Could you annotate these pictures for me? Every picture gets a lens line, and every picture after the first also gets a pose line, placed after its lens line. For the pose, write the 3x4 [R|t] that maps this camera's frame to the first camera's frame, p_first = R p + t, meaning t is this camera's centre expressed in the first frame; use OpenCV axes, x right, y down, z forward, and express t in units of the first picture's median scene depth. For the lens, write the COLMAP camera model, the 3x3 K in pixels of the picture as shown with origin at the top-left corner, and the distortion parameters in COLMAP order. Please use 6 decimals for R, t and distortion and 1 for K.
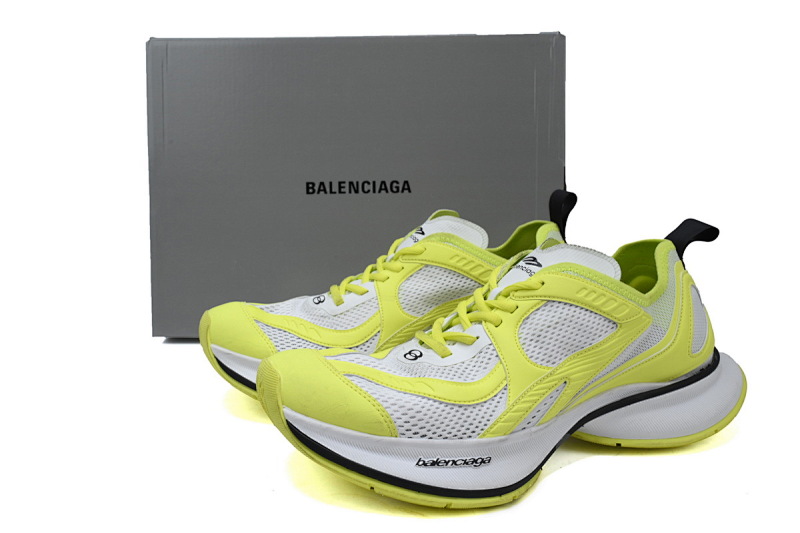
lens RADIAL K [[763.8, 0, 400.0], [0, 763.8, 266.5], [0, 0, 1]] dist [-0.002898, -0.006316]
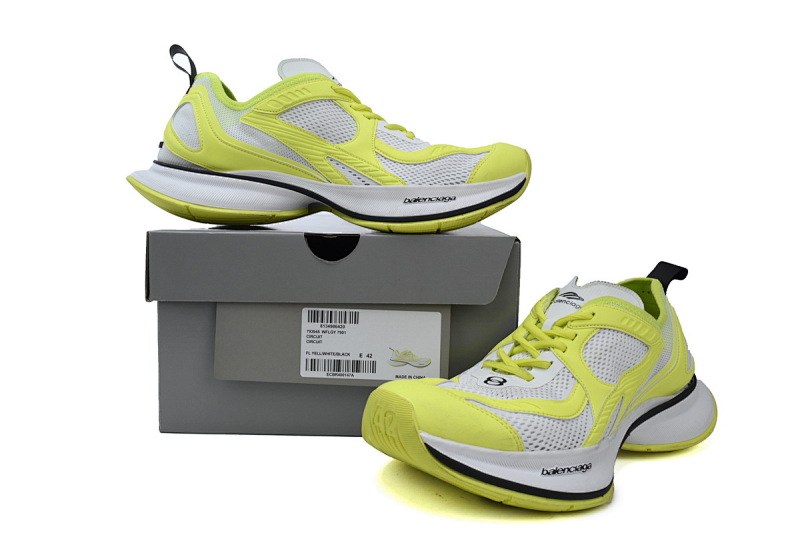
lens RADIAL K [[763.8, 0, 400.0], [0, 763.8, 266.5], [0, 0, 1]] dist [-0.002898, -0.006316]
pose [[0.950094, -0.001262, 0.311963, -0.477740], [0.024222, 0.997271, -0.069736, 0.024750], [-0.311023, 0.073812, 0.947532, -0.022815]]
